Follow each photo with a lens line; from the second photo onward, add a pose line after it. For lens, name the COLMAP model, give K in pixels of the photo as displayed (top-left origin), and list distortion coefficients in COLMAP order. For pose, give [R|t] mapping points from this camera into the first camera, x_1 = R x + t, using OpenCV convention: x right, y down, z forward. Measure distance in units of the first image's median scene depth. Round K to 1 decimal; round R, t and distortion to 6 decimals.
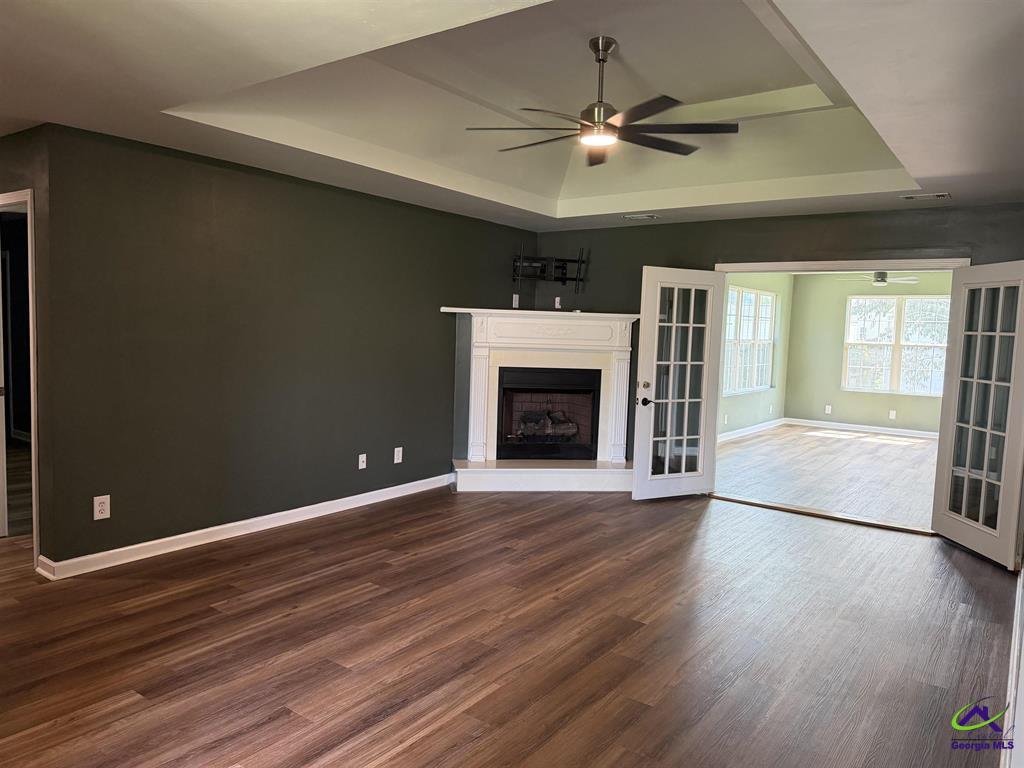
lens RADIAL K [[721.7, 0, 507.2], [0, 721.7, 384.8], [0, 0, 1]] dist [0.077876, -0.124673]
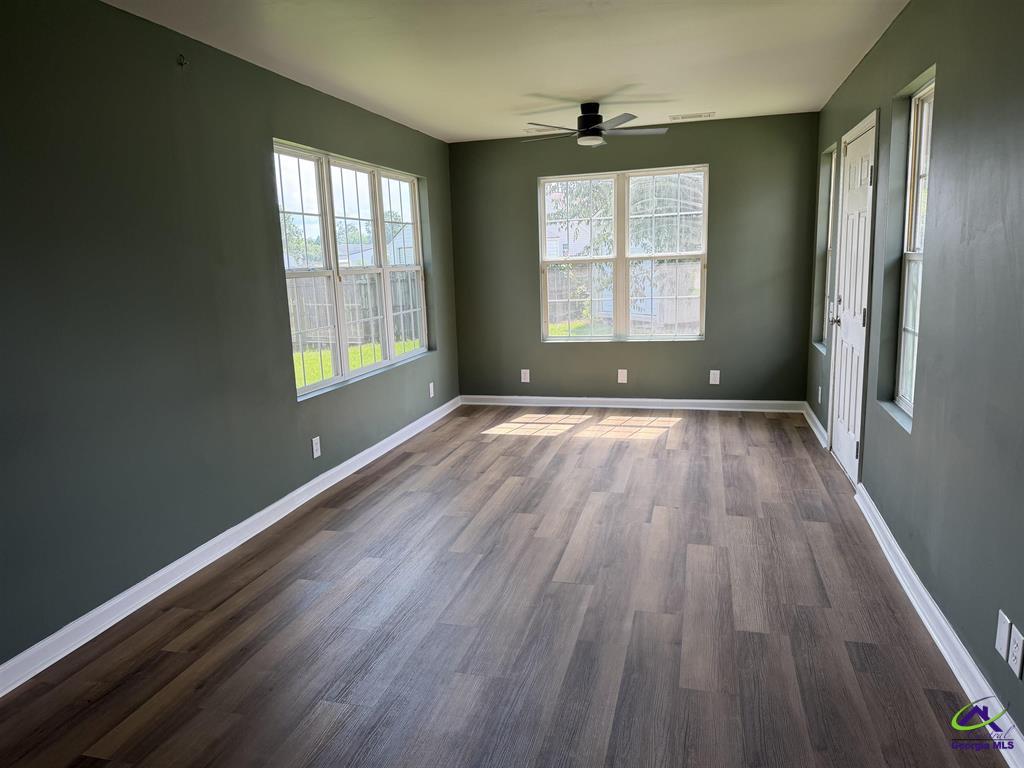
lens RADIAL K [[721.7, 0, 507.2], [0, 721.7, 384.8], [0, 0, 1]] dist [0.077876, -0.124673]
pose [[0.928962, -0.127406, 0.347559, 0.227259], [0.095421, 0.989592, 0.107717, -0.024756], [-0.357666, -0.066900, 0.931450, 0.469589]]
